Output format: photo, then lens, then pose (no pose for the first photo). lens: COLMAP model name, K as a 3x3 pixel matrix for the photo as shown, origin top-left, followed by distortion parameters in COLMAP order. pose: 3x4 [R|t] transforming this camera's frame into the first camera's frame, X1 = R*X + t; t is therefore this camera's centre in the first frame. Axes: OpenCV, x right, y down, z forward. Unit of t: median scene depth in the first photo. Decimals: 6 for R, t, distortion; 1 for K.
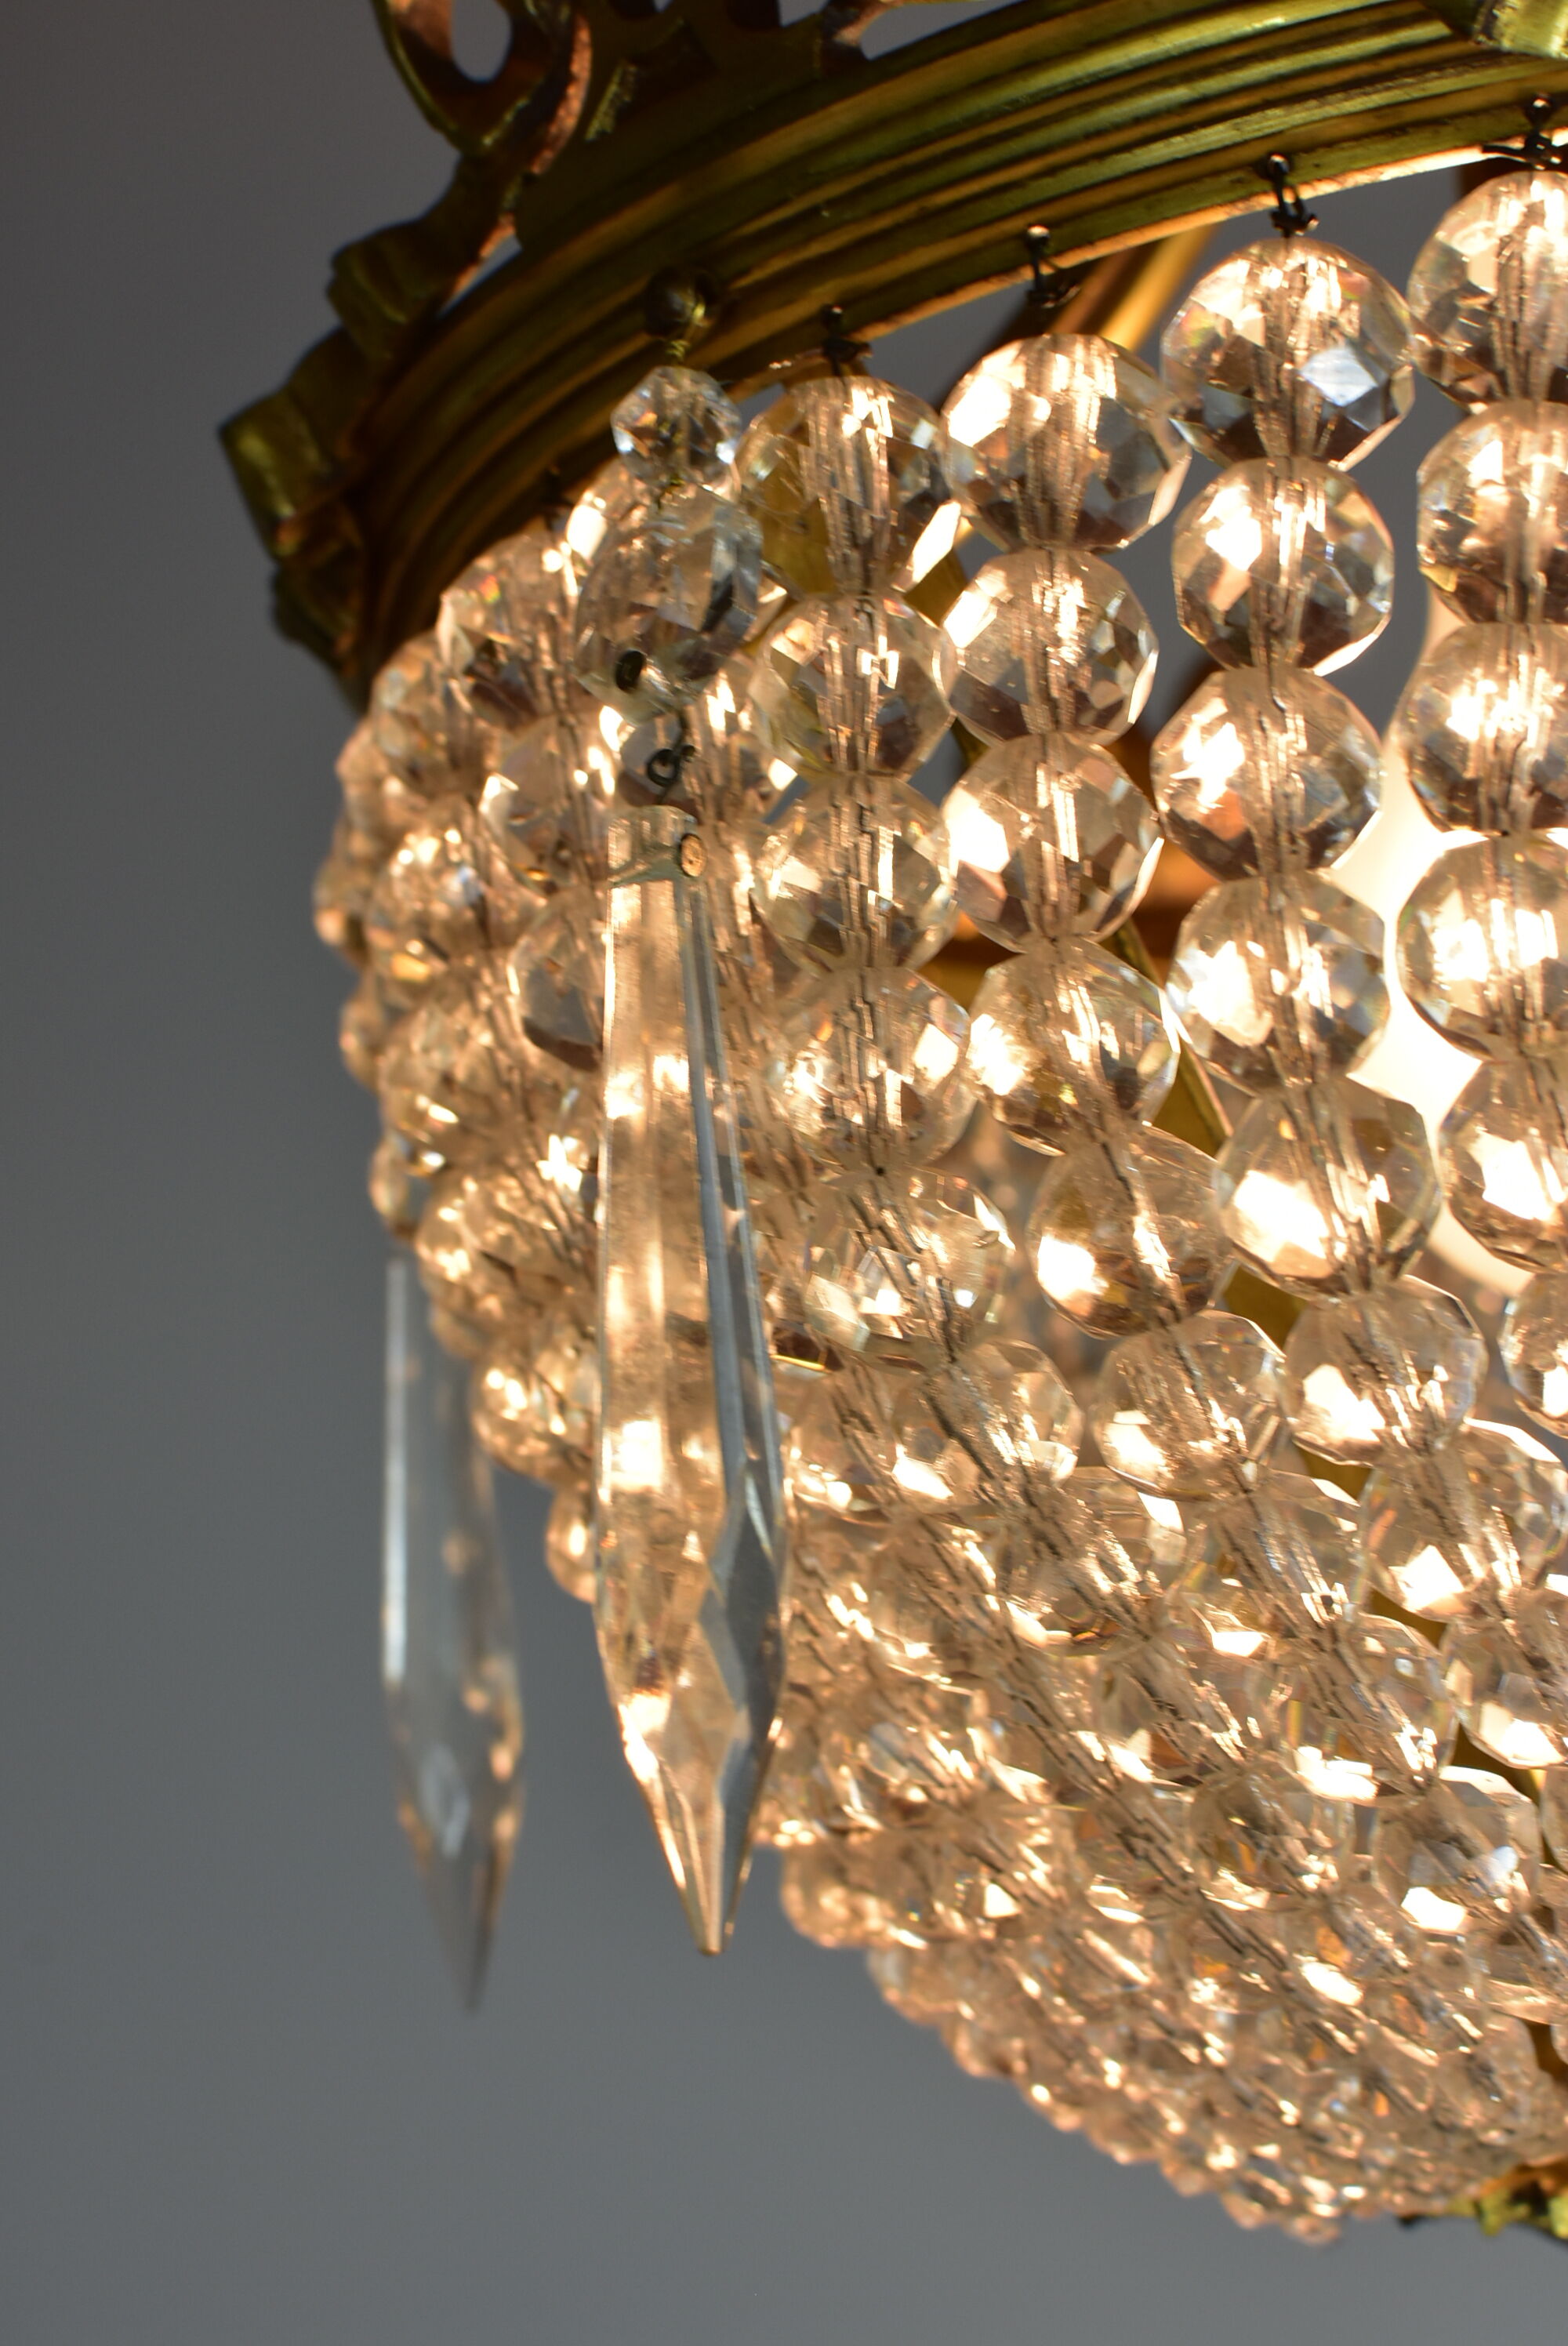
lens RADIAL K [[3585.5, 0, 784.0], [0, 3585.5, 1173.0], [0, 0, 1]] dist [-0.002670, 0.072803]
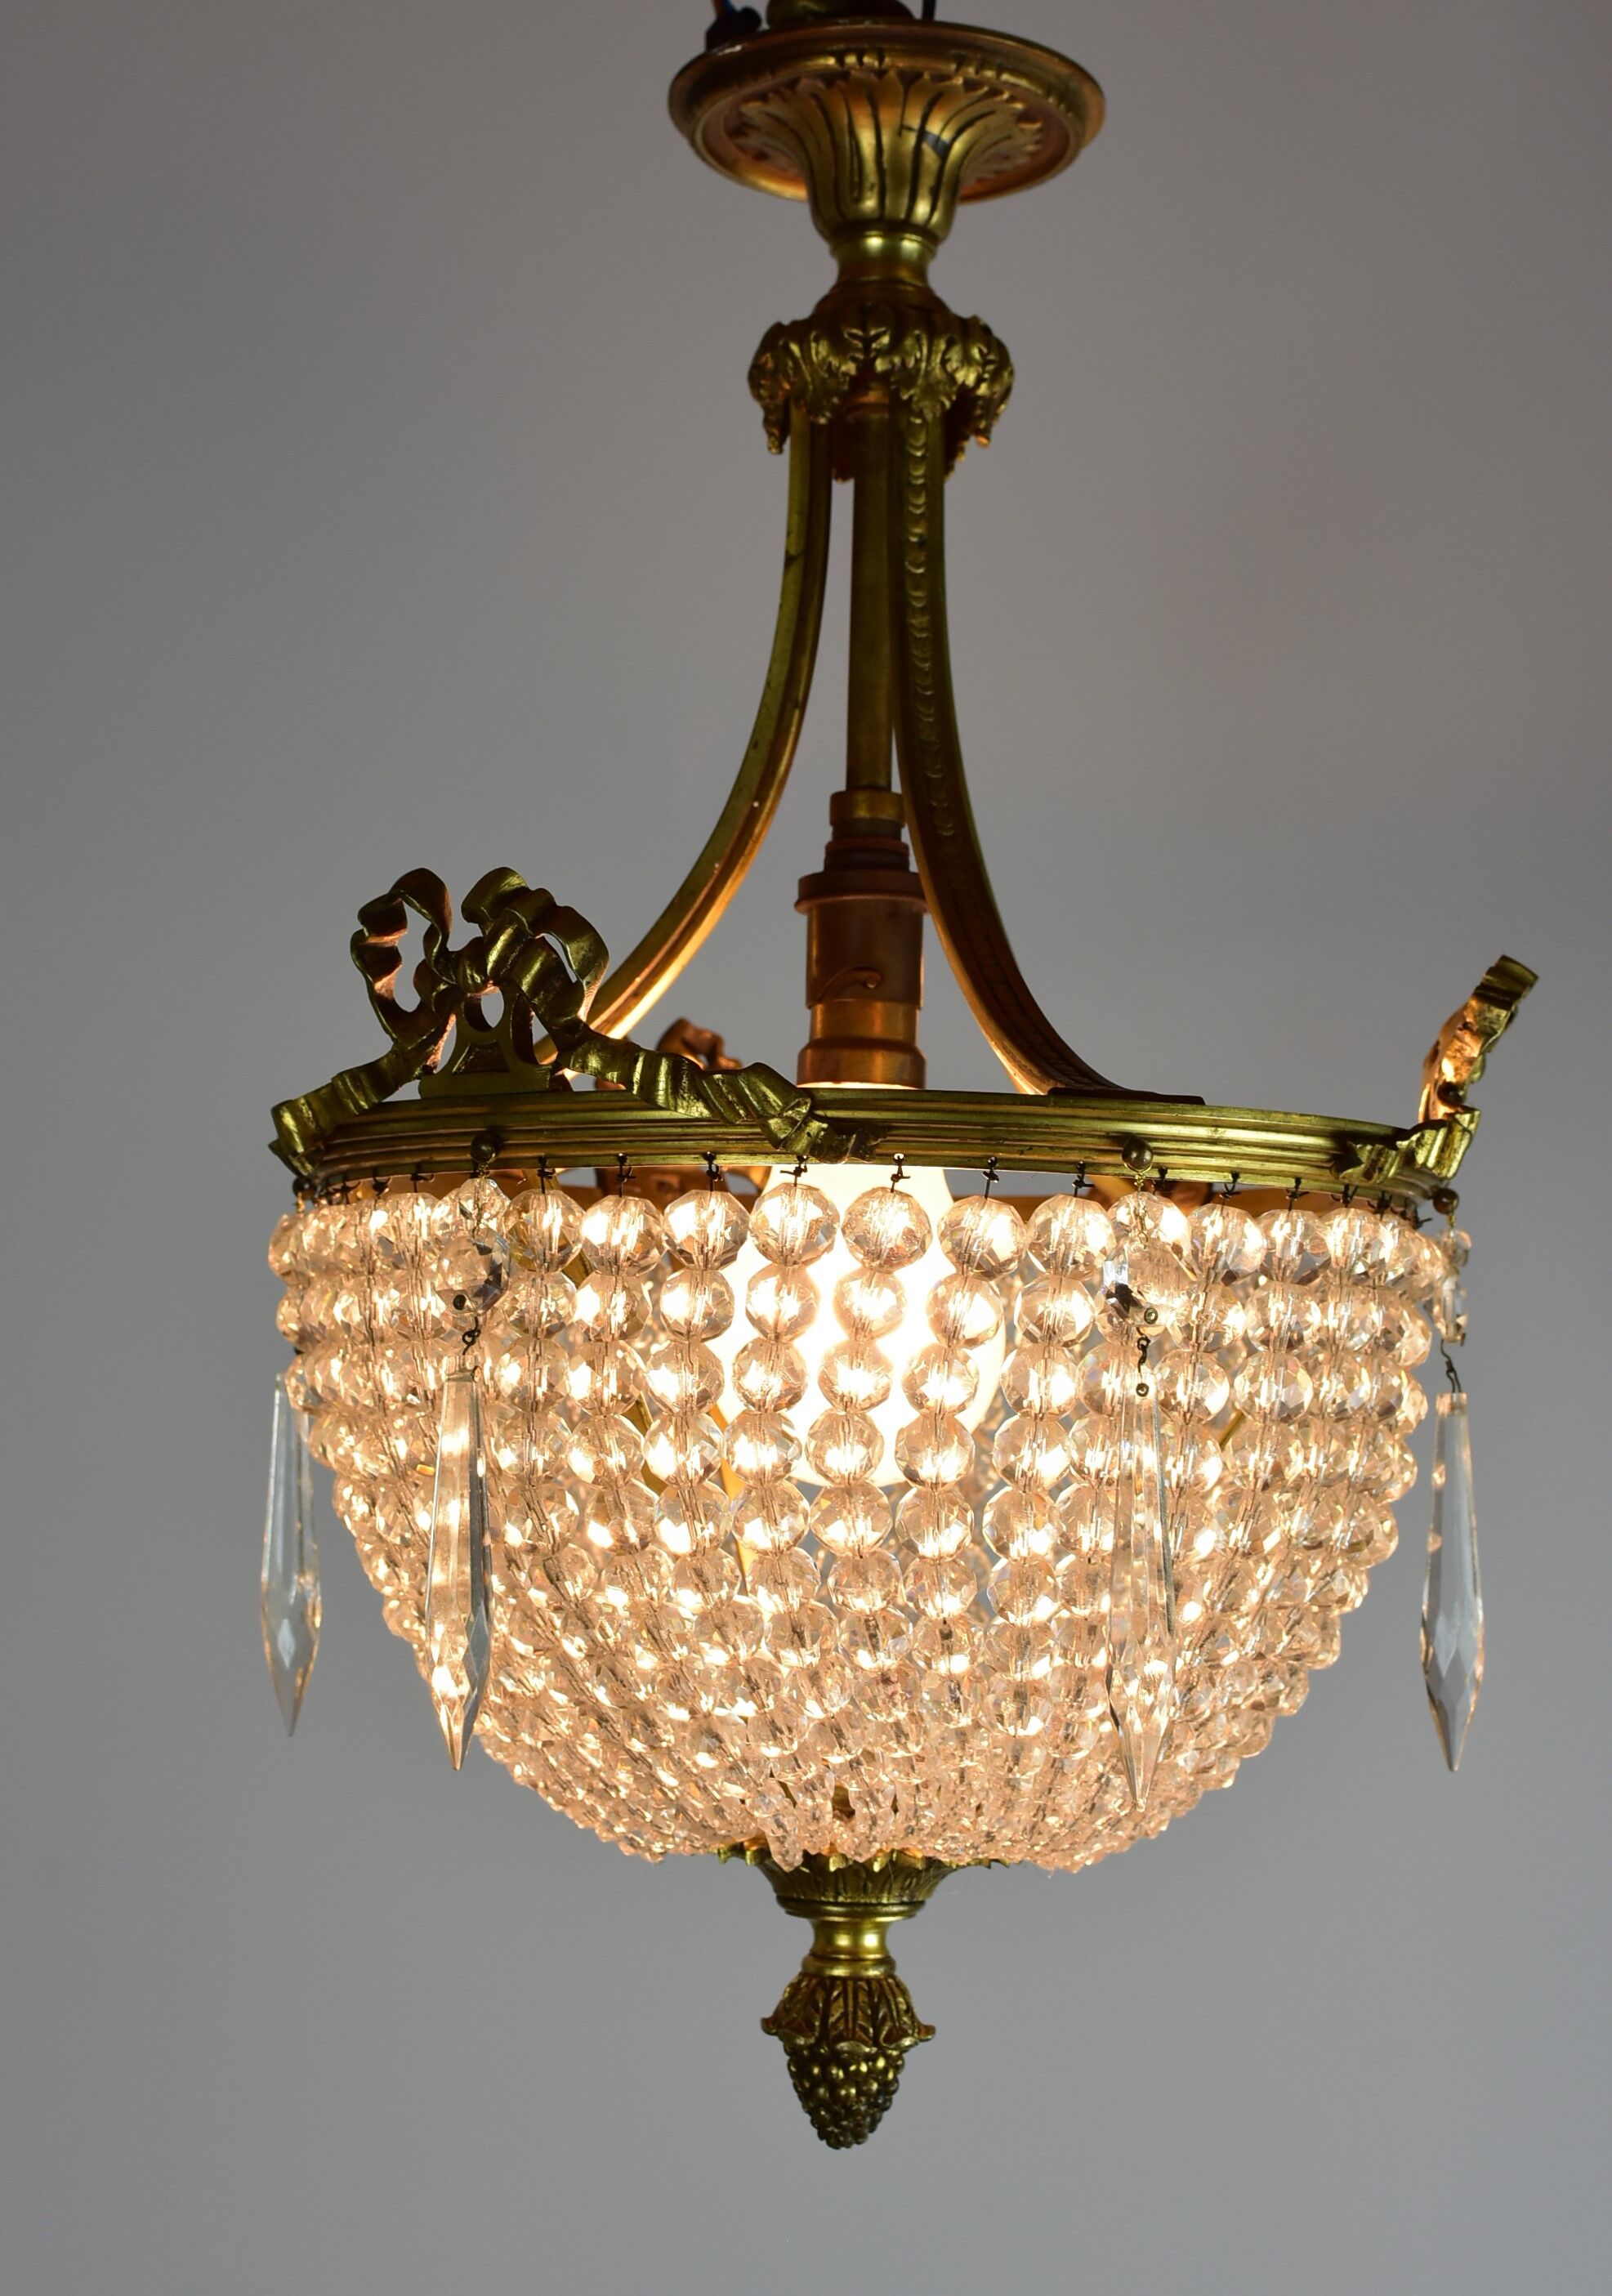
lens RADIAL K [[3710.8, 0, 810.9], [0, 3710.8, 1058.6], [0, 0, 1]] dist [0.005253, 0.119580]
pose [[0.982086, 0.081109, 0.170082, -0.261313], [-0.098947, 0.990140, 0.099160, -0.596100], [-0.160362, -0.114213, 0.980428, -1.696755]]
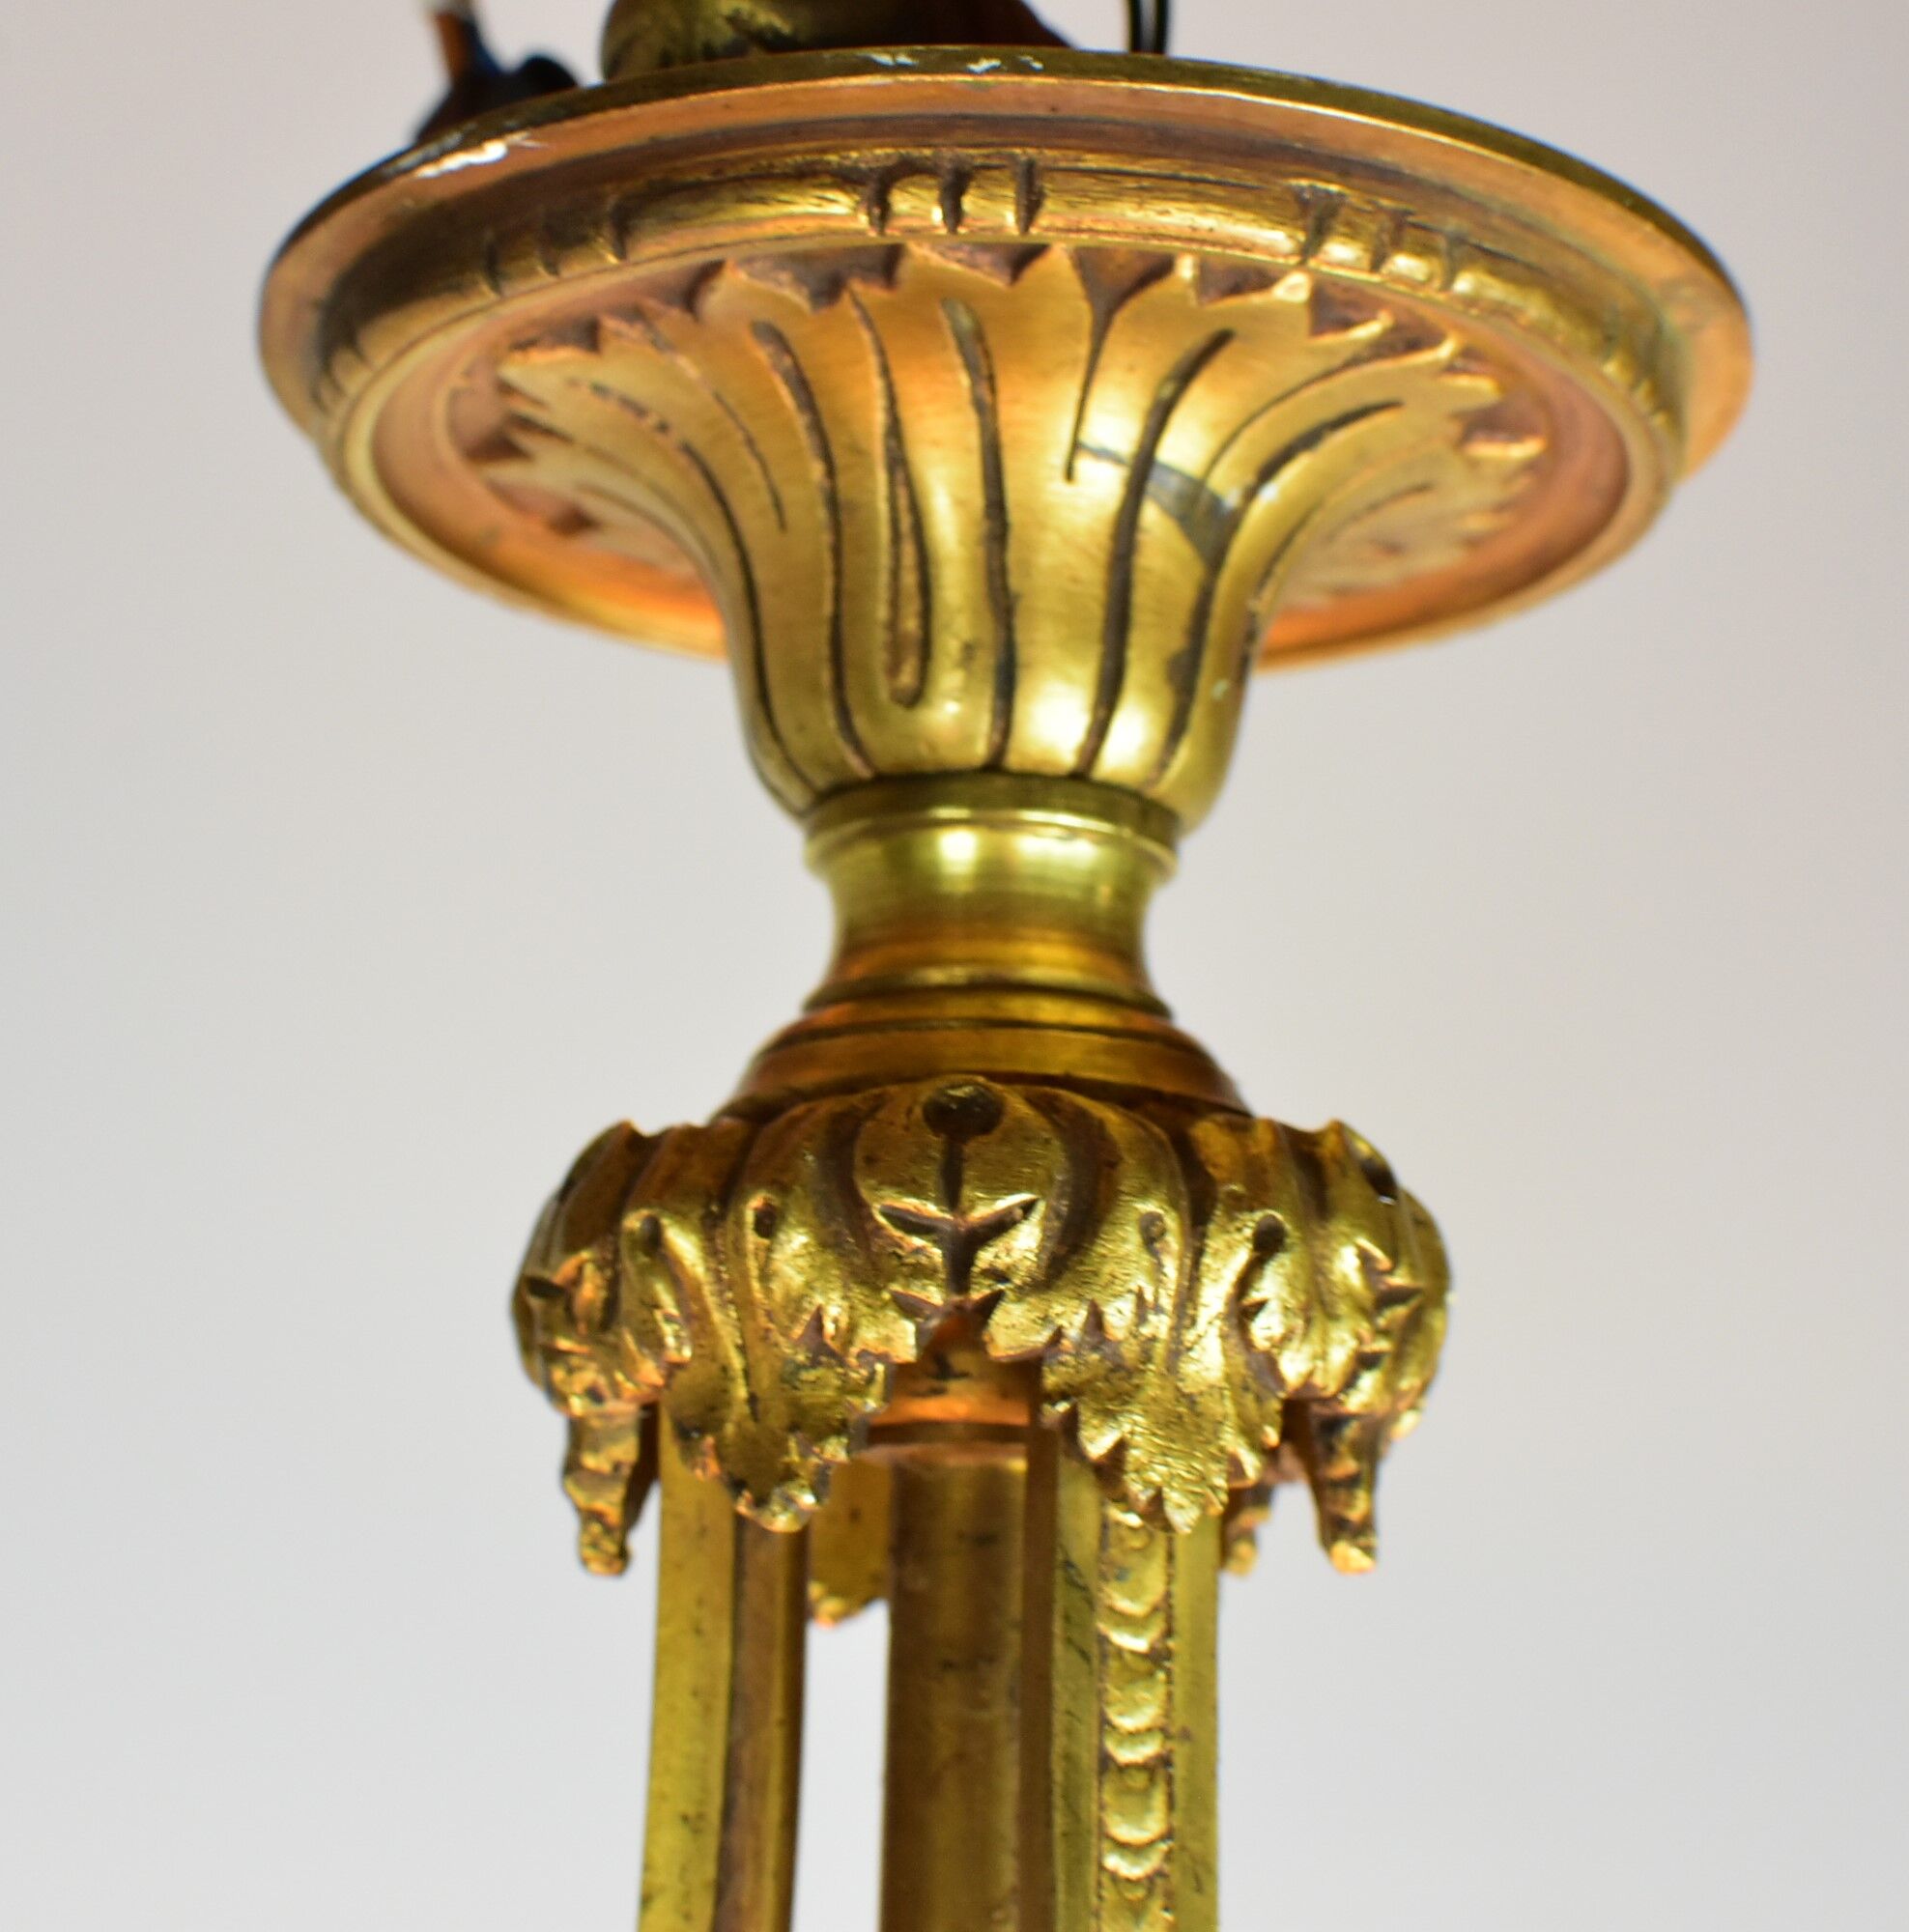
lens RADIAL K [[4459.5, 0, 912.8], [0, 4459.5, 966.6], [0, 0, 1]] dist [-0.003085, 0.099686]
pose [[0.968257, 0.116687, 0.221049, 0.024384], [-0.114819, 0.993157, -0.021325, -0.920002], [-0.222025, -0.004733, 0.975030, 0.415781]]
